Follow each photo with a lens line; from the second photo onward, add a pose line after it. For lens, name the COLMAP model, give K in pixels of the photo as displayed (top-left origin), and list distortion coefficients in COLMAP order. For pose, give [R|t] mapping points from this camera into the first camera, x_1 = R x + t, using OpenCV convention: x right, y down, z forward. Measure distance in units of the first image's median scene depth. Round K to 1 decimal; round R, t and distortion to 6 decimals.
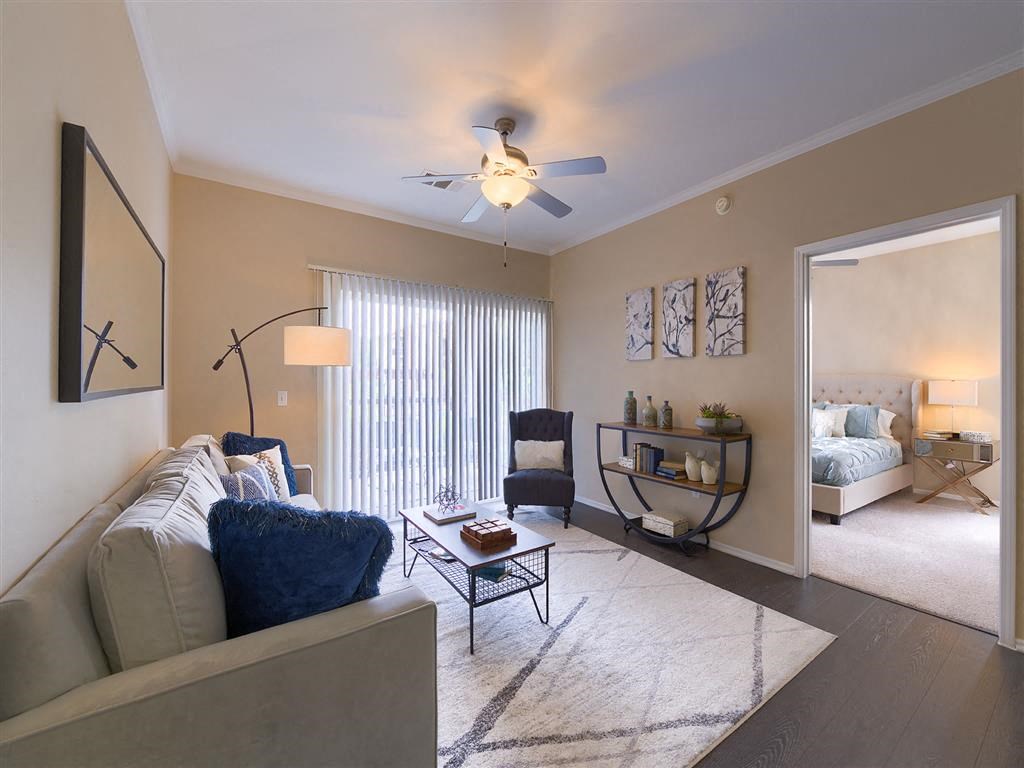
lens RADIAL K [[415.4, 0, 512.7], [0, 415.4, 386.3], [0, 0, 1]] dist [-0.001446, -0.000080]
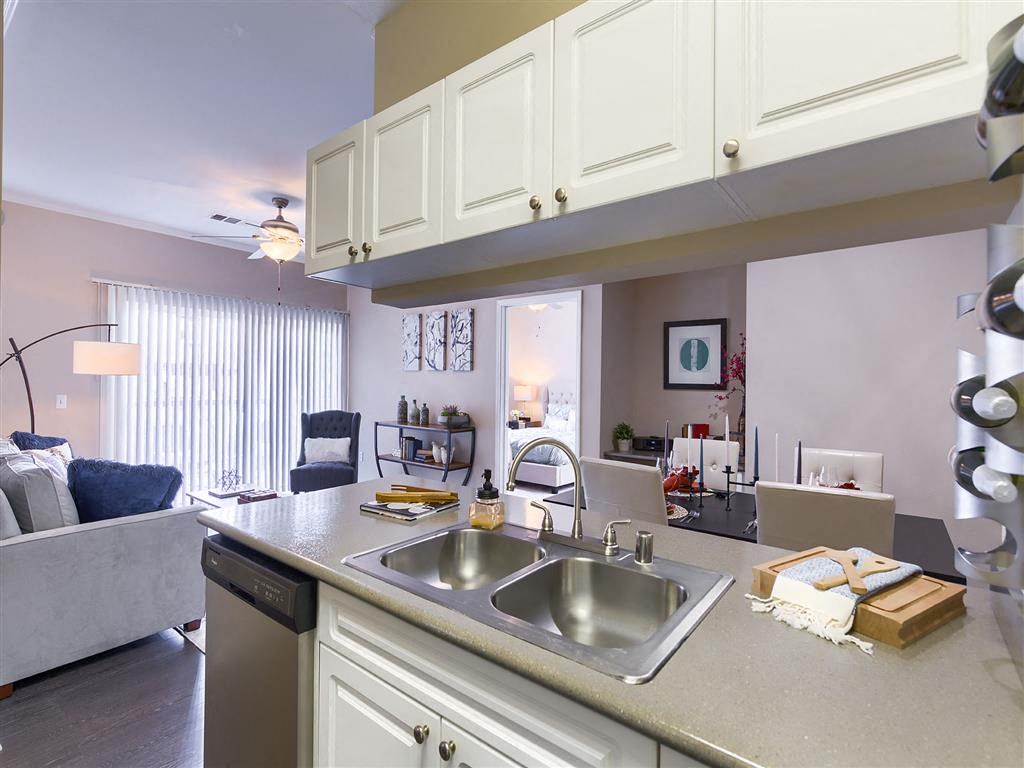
lens RADIAL K [[496.0, 0, 517.4], [0, 496.0, 383.7], [0, 0, 1]] dist [0.000670, 0.000966]
pose [[0.949183, 0.010991, 0.314533, 0.158181], [-0.010522, 0.999940, -0.003190, -0.025548], [-0.314549, -0.000281, 0.949241, -0.580382]]
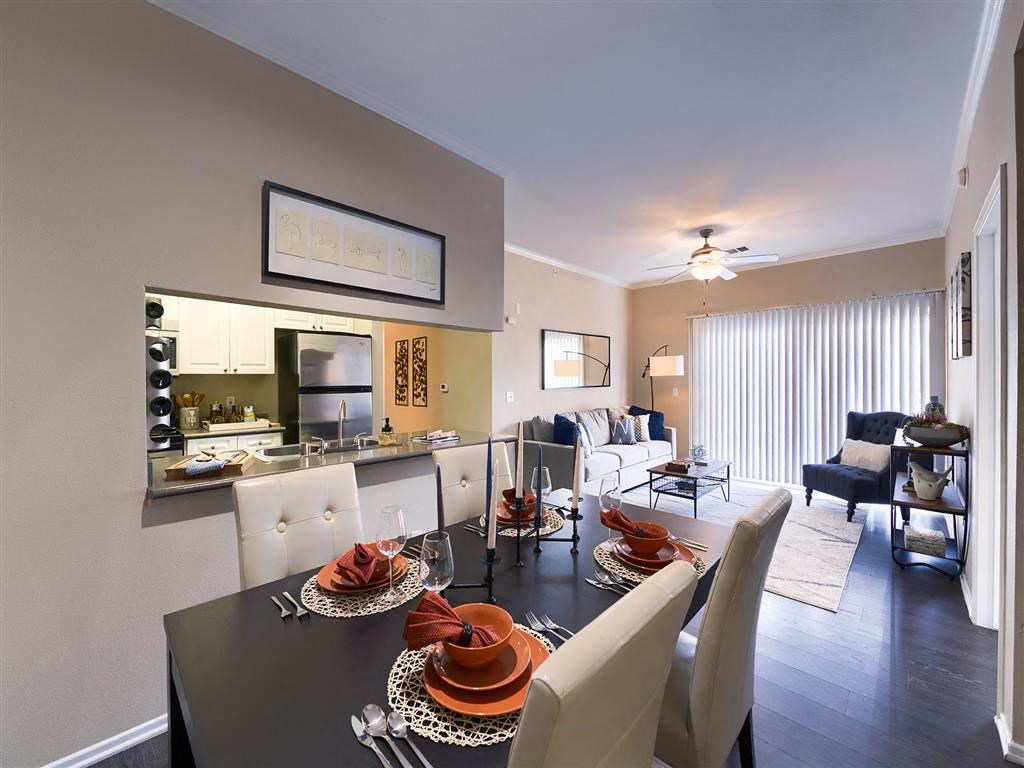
lens RADIAL K [[415.4, 0, 517.4], [0, 415.4, 381.7], [0, 0, 1]] dist [-0.001446, -0.000080]
pose [[0.214270, 0.005051, -0.976761, 1.082223], [-0.002736, 0.999986, 0.004571, -0.023785], [0.976771, 0.001693, 0.214281, -0.075504]]
